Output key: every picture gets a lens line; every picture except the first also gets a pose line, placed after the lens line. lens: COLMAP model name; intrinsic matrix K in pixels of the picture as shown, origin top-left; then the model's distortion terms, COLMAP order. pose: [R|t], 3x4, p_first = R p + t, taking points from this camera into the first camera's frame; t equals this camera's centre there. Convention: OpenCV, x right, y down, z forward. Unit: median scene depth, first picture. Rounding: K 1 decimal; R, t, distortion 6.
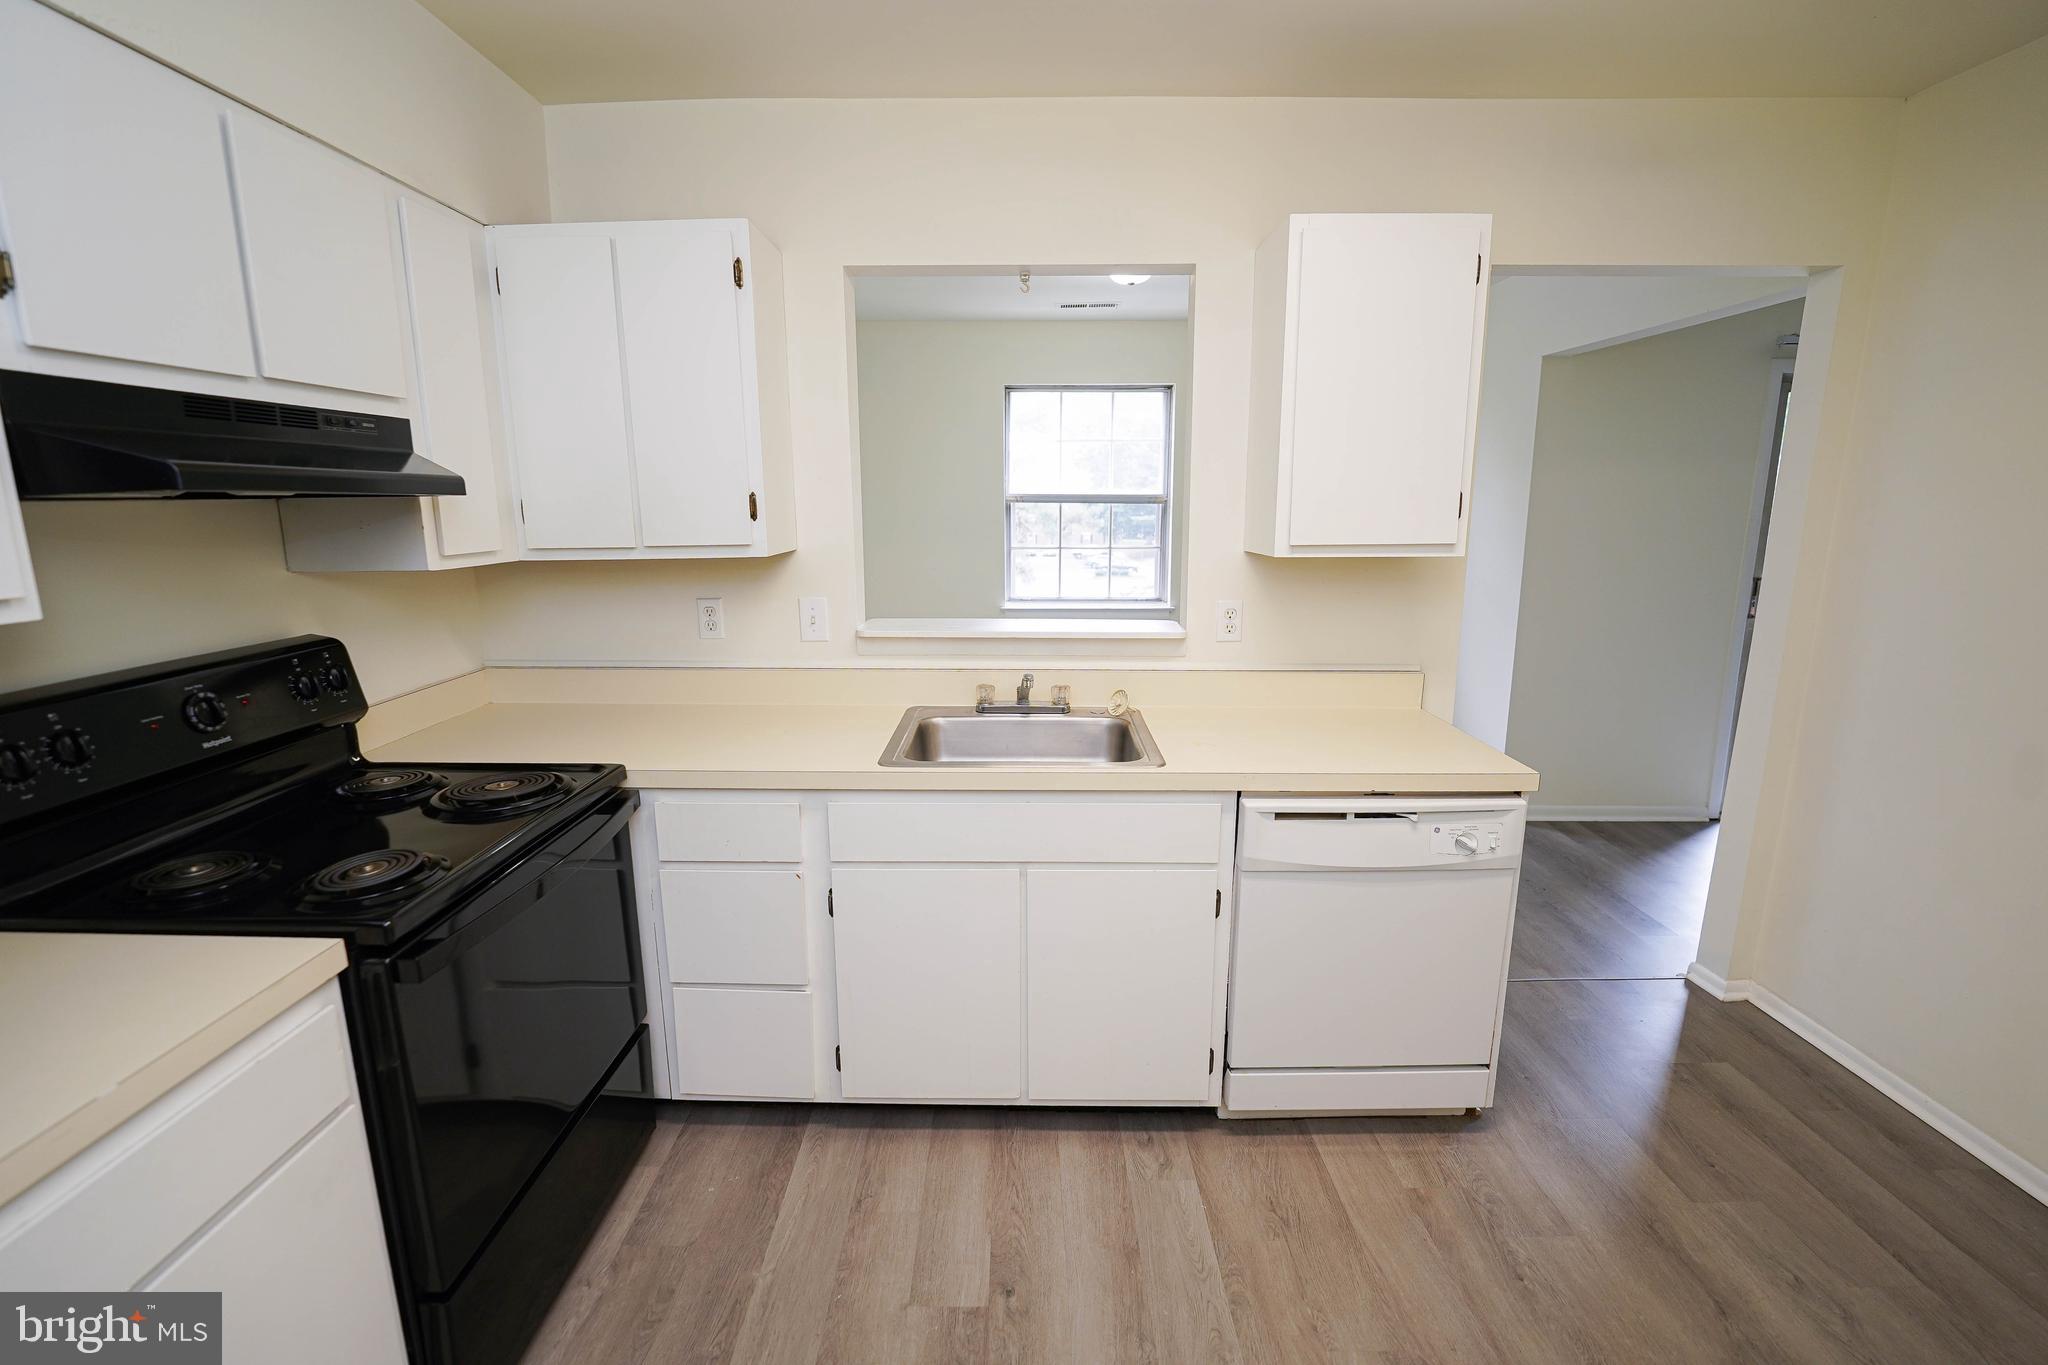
lens RADIAL K [[913.8, 0, 1005.9], [0, 913.8, 683.4], [0, 0, 1]] dist [-0.011043, -0.000203]
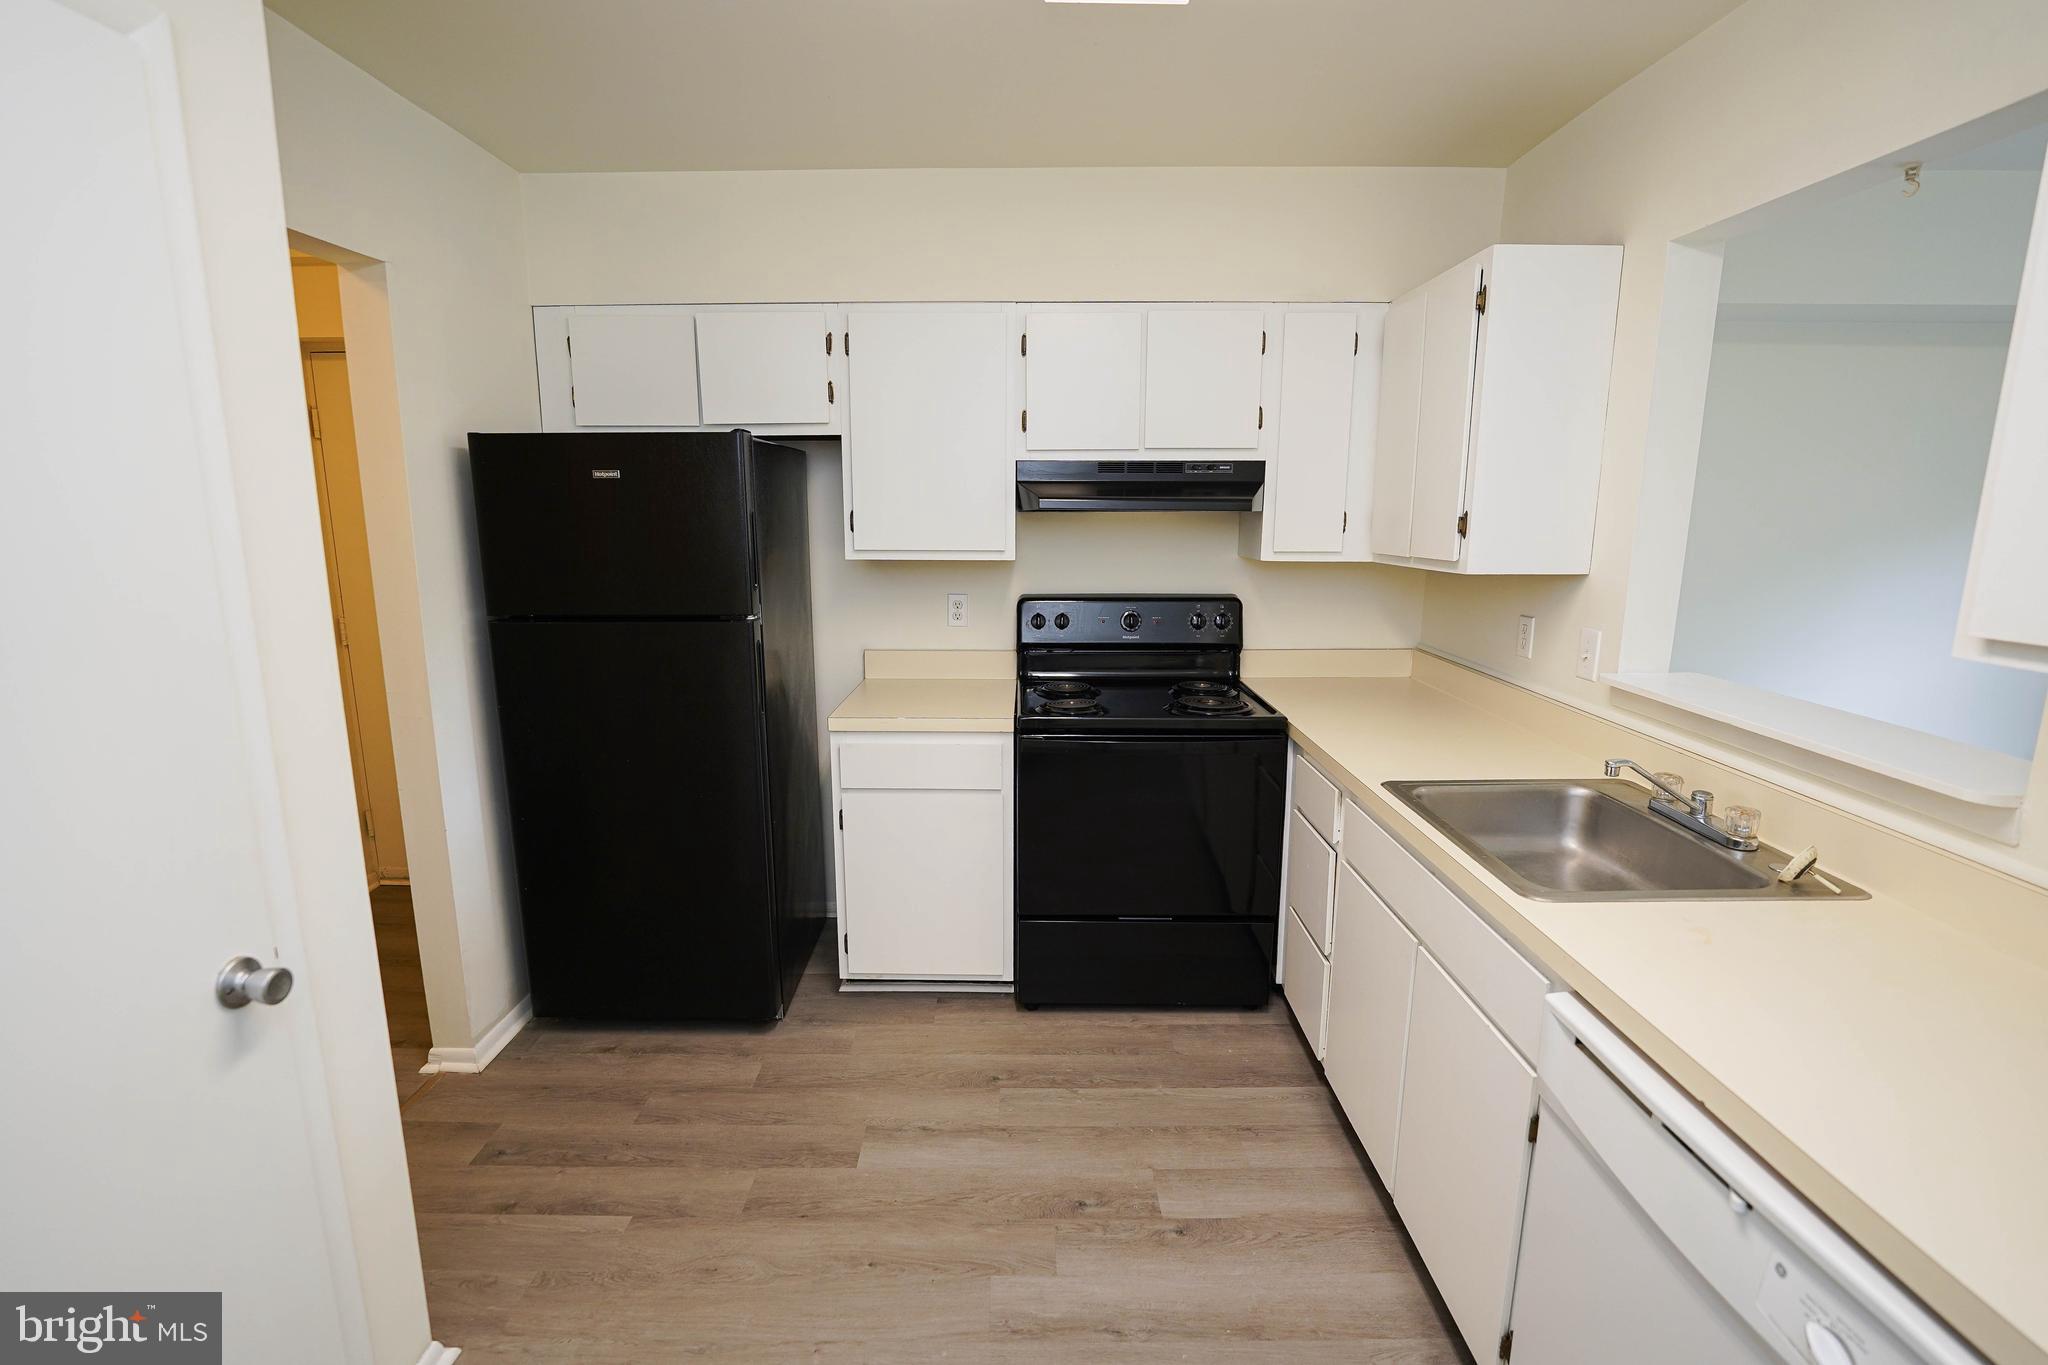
lens RADIAL K [[913.8, 0, 1012.9], [0, 913.8, 681.0], [0, 0, 1]] dist [-0.011043, -0.000203]
pose [[0.016451, 0.196183, -0.980429, 0.948595], [-0.198361, 0.961712, 0.189109, -0.147240], [0.979991, 0.191368, 0.054736, 0.602275]]
